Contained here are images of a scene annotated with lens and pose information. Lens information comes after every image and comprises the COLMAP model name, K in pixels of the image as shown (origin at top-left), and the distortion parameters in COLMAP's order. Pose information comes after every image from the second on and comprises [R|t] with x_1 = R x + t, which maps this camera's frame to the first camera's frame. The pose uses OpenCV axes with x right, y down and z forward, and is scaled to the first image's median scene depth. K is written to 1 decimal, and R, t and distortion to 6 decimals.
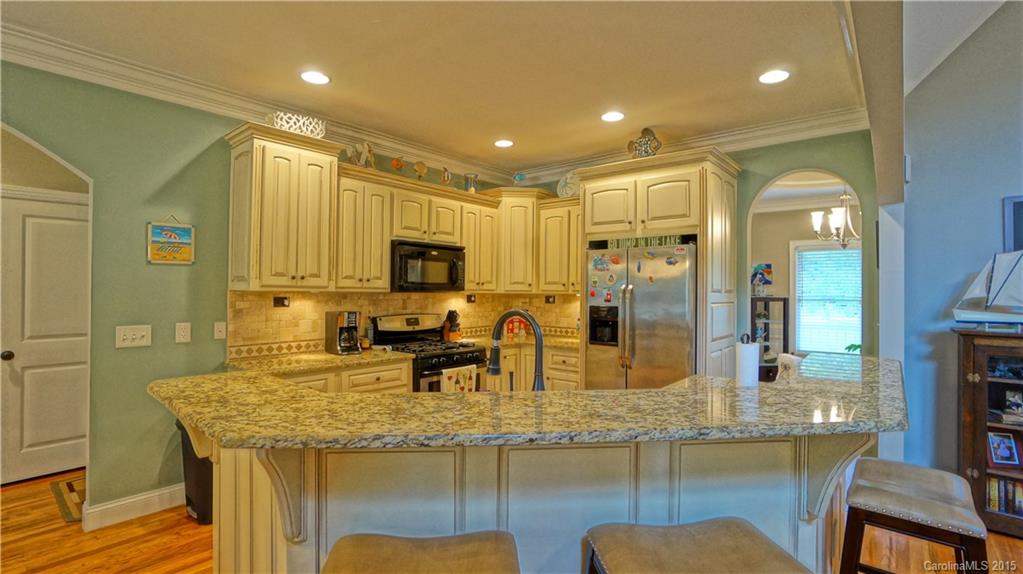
lens RADIAL K [[481.1, 0, 503.4], [0, 481.1, 282.4], [0, 0, 1]] dist [-0.042781, 0.000302]
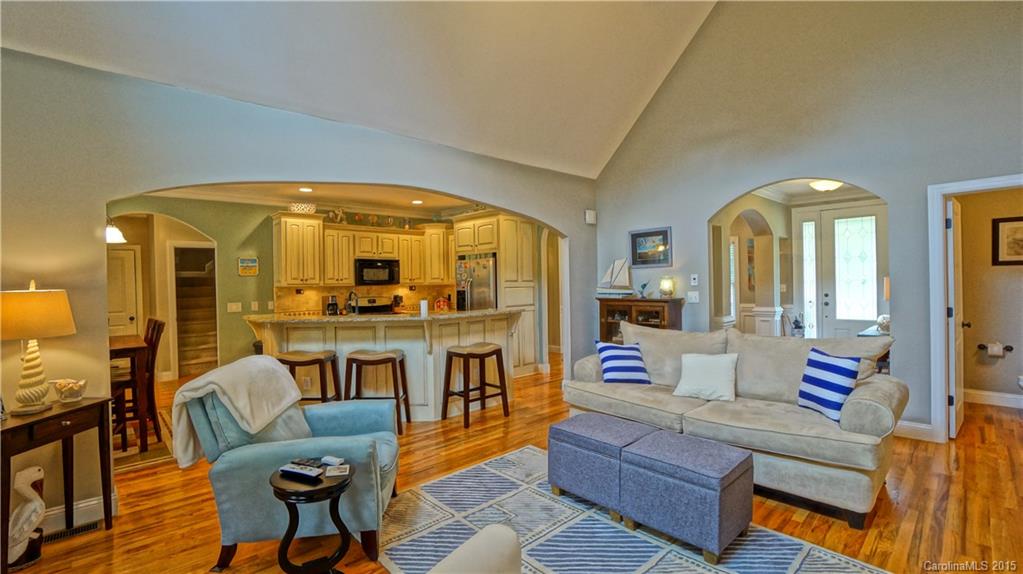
lens RADIAL K [[481.1, 0, 503.4], [0, 481.1, 282.4], [0, 0, 1]] dist [-0.042781, 0.000302]
pose [[0.991624, -0.023945, -0.126918, 0.618866], [0.026382, 0.999498, 0.017555, -0.011240], [0.126434, -0.020756, 0.991758, -0.862336]]
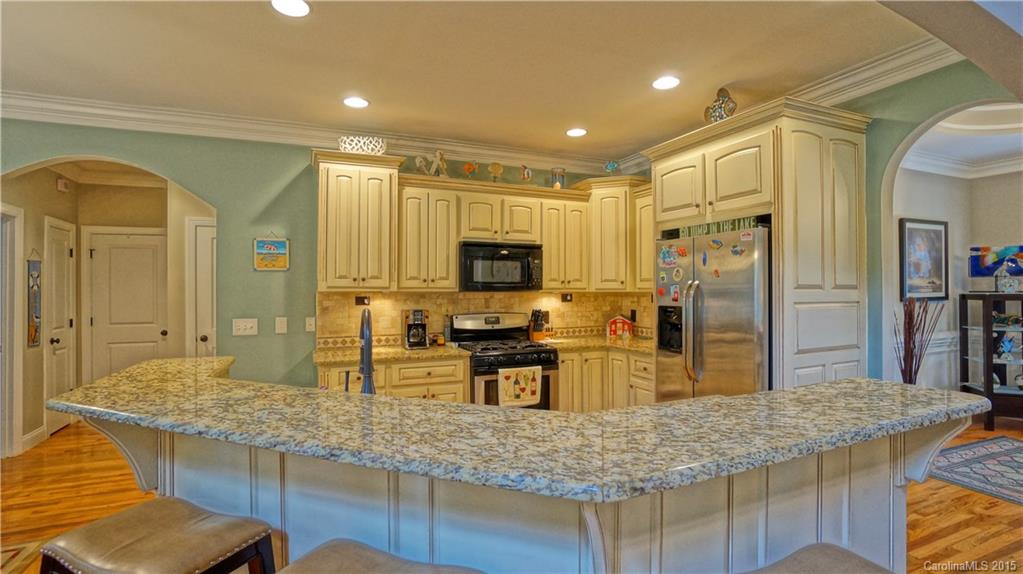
lens RADIAL K [[481.1, 0, 503.4], [0, 481.1, 282.4], [0, 0, 1]] dist [-0.042781, 0.000302]
pose [[0.893943, -0.015435, -0.447914, 0.327492], [0.016500, 0.999863, -0.001524, 0.003523], [0.447876, -0.006028, 0.894075, 0.110541]]
